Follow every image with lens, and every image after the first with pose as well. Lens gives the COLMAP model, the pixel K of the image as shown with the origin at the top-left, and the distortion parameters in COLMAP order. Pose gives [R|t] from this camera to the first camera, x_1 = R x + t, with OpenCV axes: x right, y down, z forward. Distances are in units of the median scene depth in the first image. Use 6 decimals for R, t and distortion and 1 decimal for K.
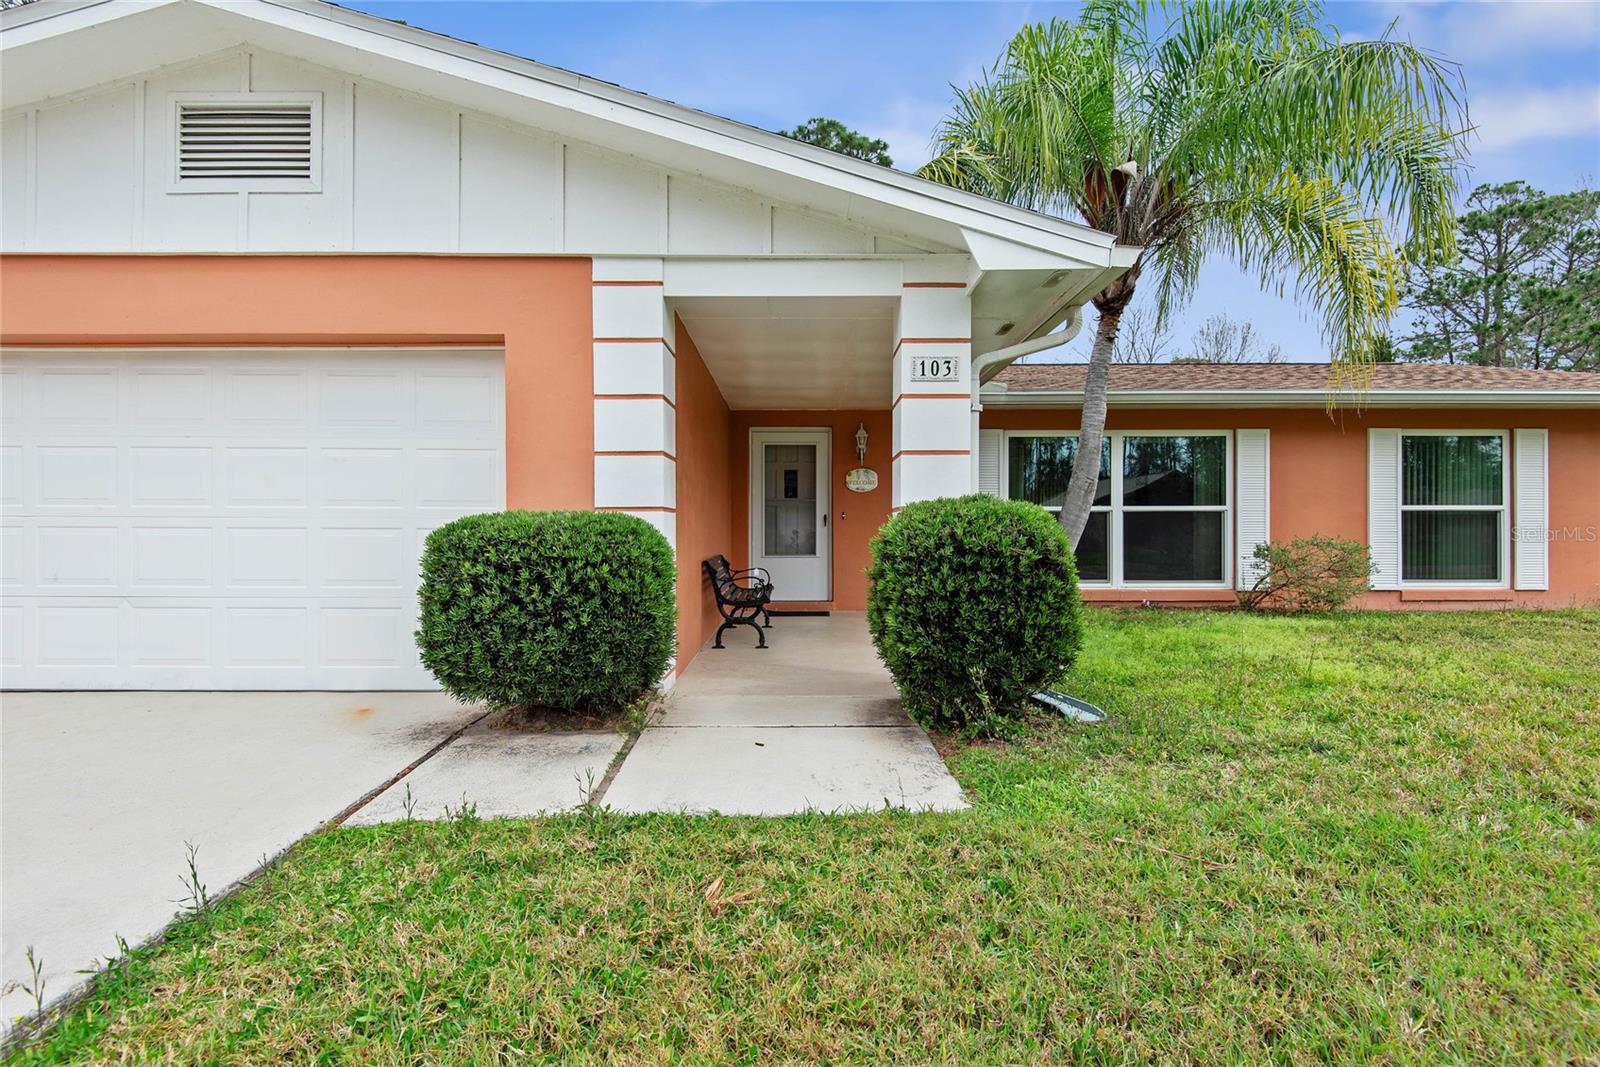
lens RADIAL K [[735.8, 0, 811.4], [0, 735.8, 523.2], [0, 0, 1]] dist [0.030346, -0.020190]
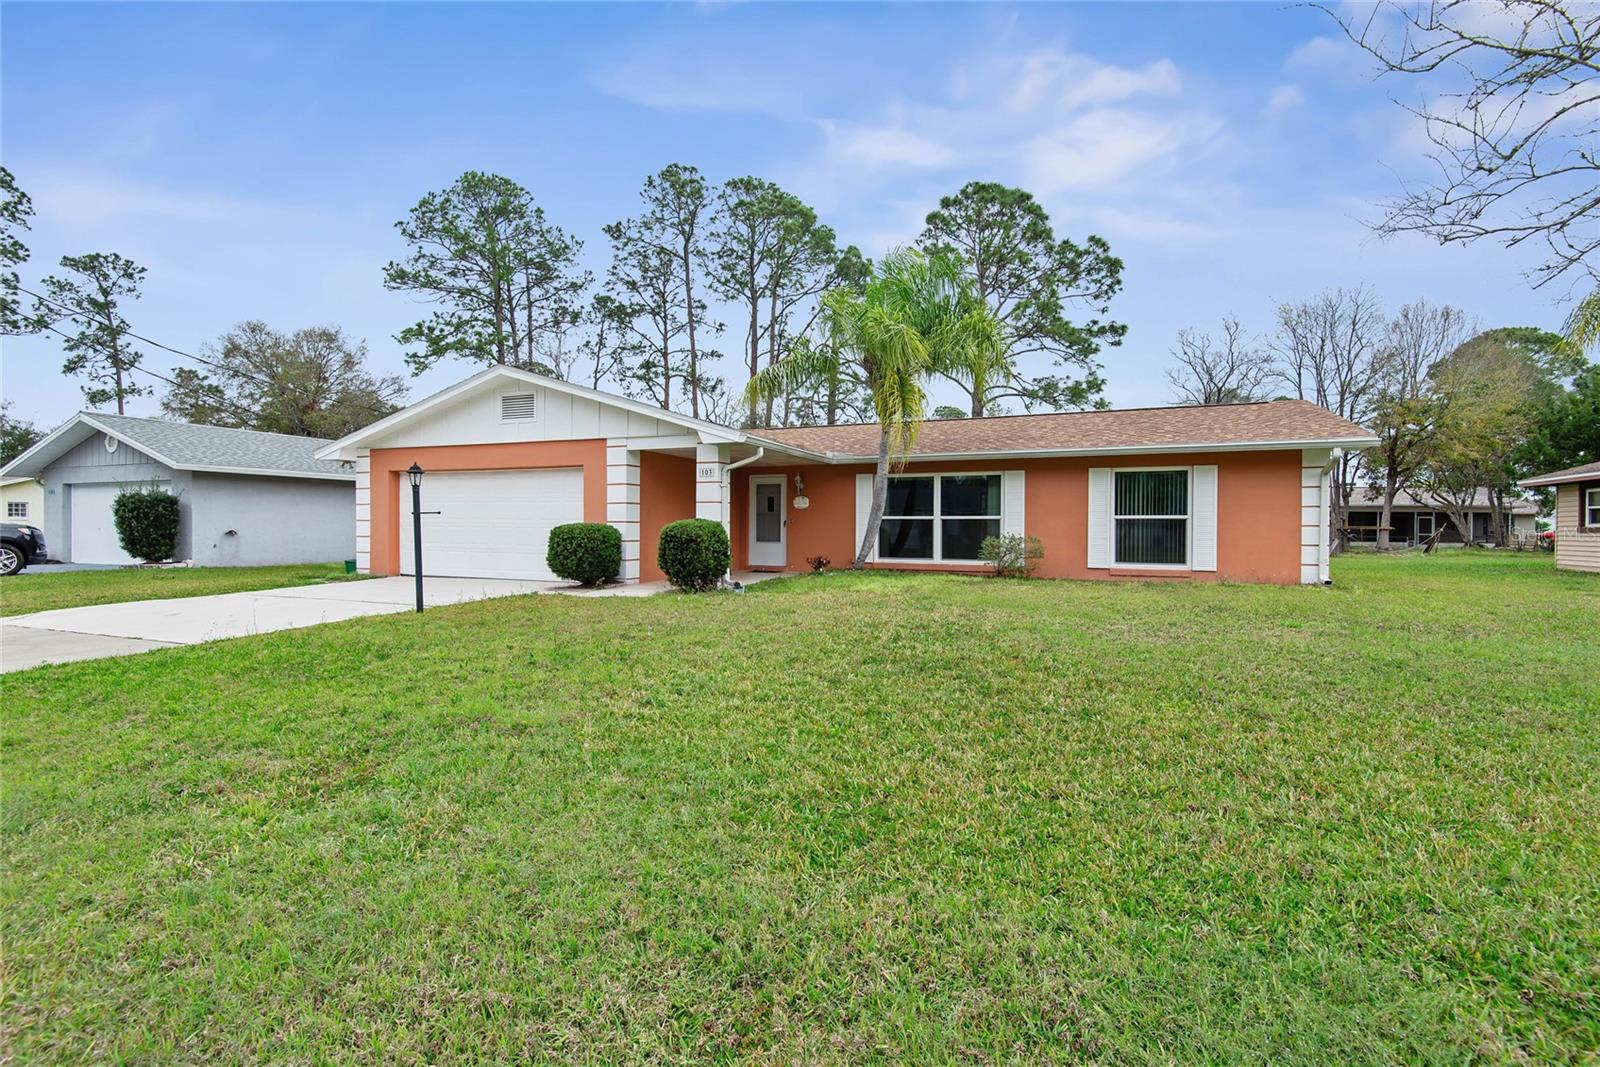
lens RADIAL K [[735.8, 0, 811.8], [0, 735.8, 540.5], [0, 0, 1]] dist [0.030346, -0.020190]
pose [[0.921375, 0.013747, -0.388431, 0.835849], [-0.001658, 0.999504, 0.031440, -0.020068], [0.388671, -0.028324, 0.920941, -0.737705]]
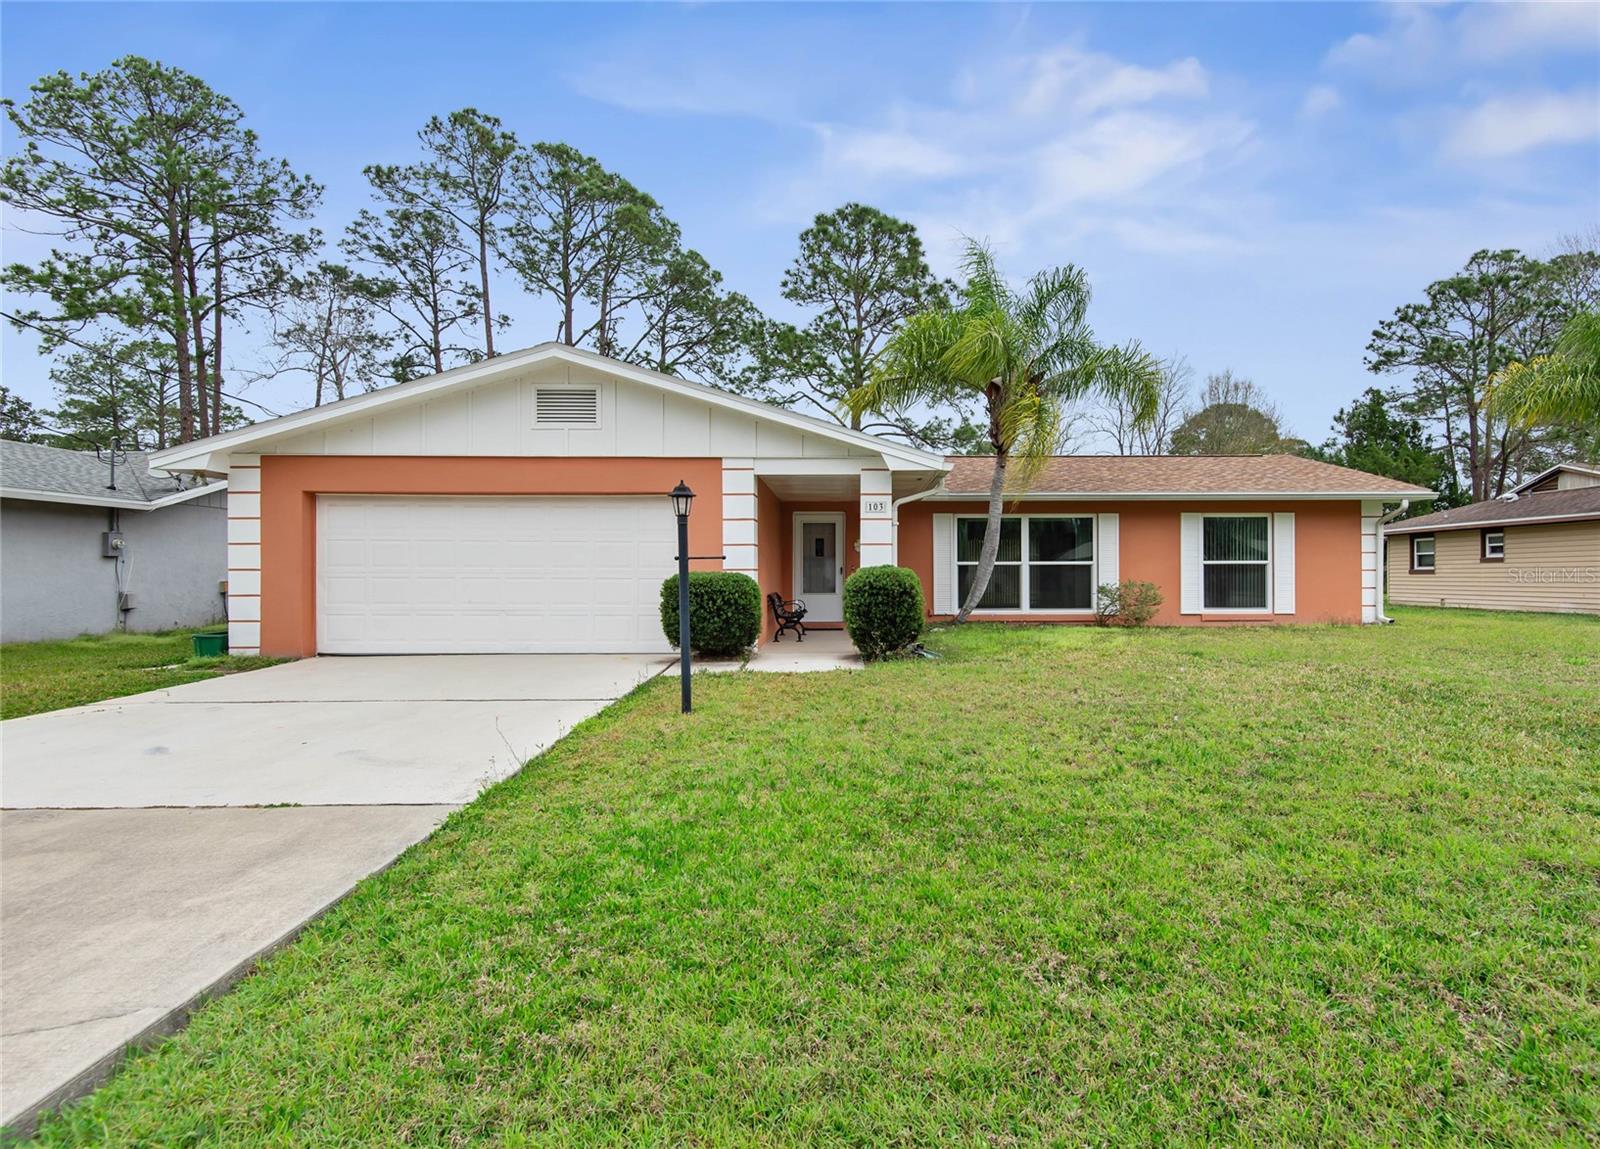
lens RADIAL K [[809.7, 0, 877.4], [0, 809.7, 582.1], [0, 0, 1]] dist [0.000525, -0.004004]
pose [[0.999788, -0.001329, 0.020544, 0.061823], [0.000879, 0.999759, 0.021932, -0.018052], [-0.020569, -0.021909, 0.999548, -0.743467]]
